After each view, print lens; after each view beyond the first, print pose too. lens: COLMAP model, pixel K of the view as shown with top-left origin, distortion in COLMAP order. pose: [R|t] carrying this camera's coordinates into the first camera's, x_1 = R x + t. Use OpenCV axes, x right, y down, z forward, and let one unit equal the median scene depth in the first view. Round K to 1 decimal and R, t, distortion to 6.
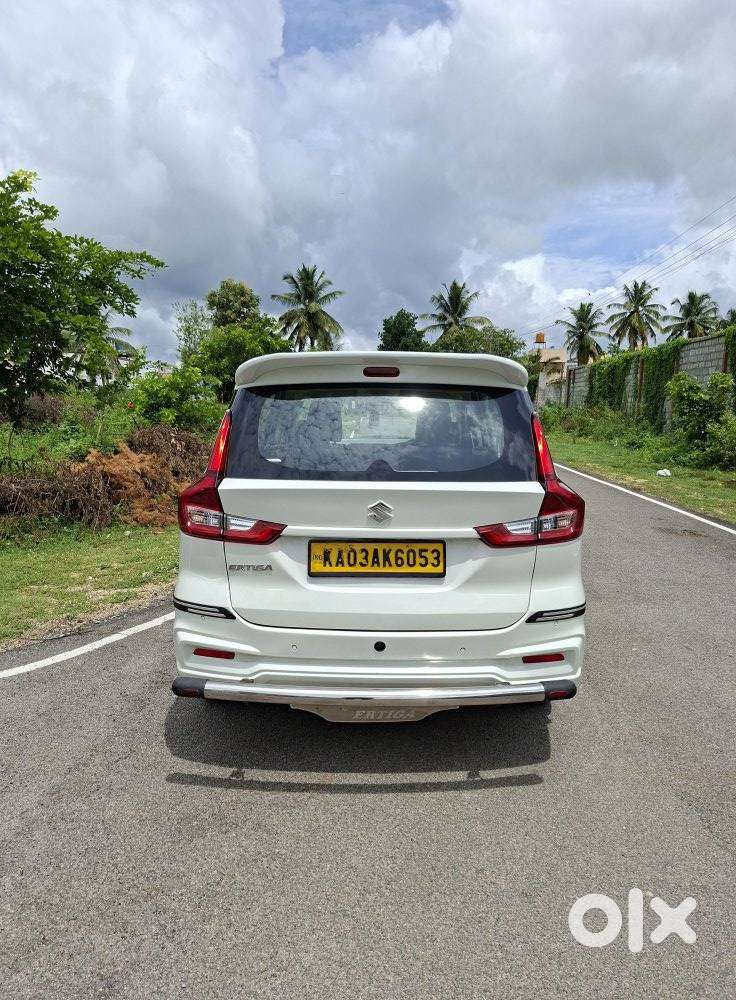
lens RADIAL K [[690.4, 0, 356.4], [0, 690.4, 513.1], [0, 0, 1]] dist [0.113444, -0.160579]
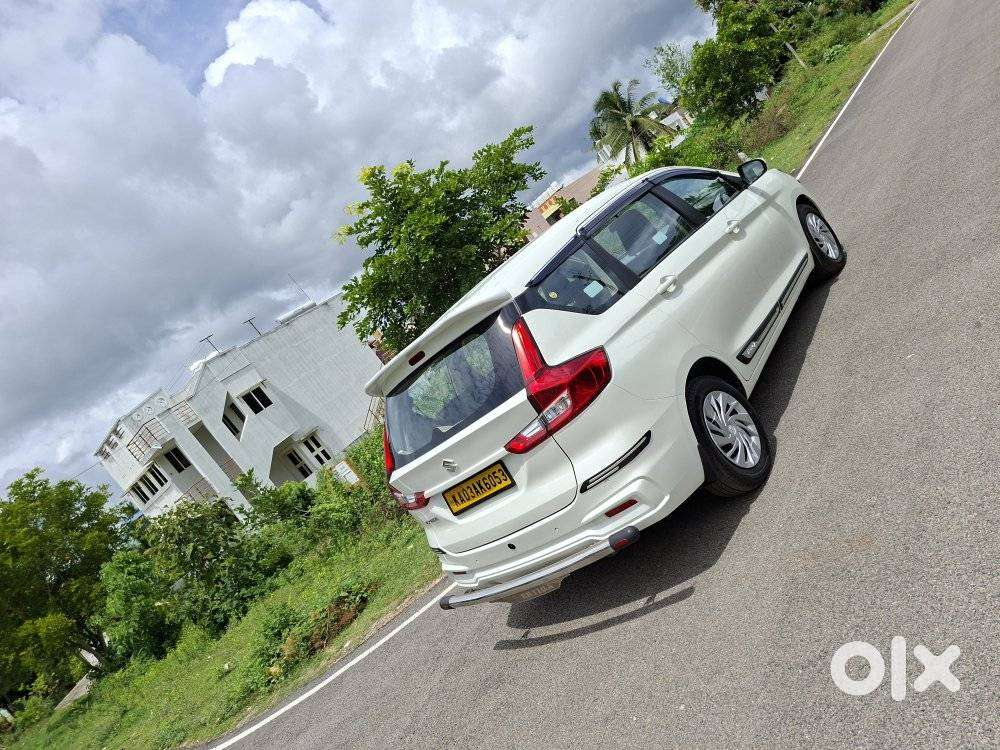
lens RADIAL K [[692.9, 0, 510.5], [0, 692.9, 373.3], [0, 0, 1]] dist [0.080365, -0.085881]
pose [[0.609970, -0.427248, -0.667379, 1.046479], [0.546609, 0.836614, -0.036002, -0.037103], [0.573721, -0.342835, 0.743847, 0.119679]]
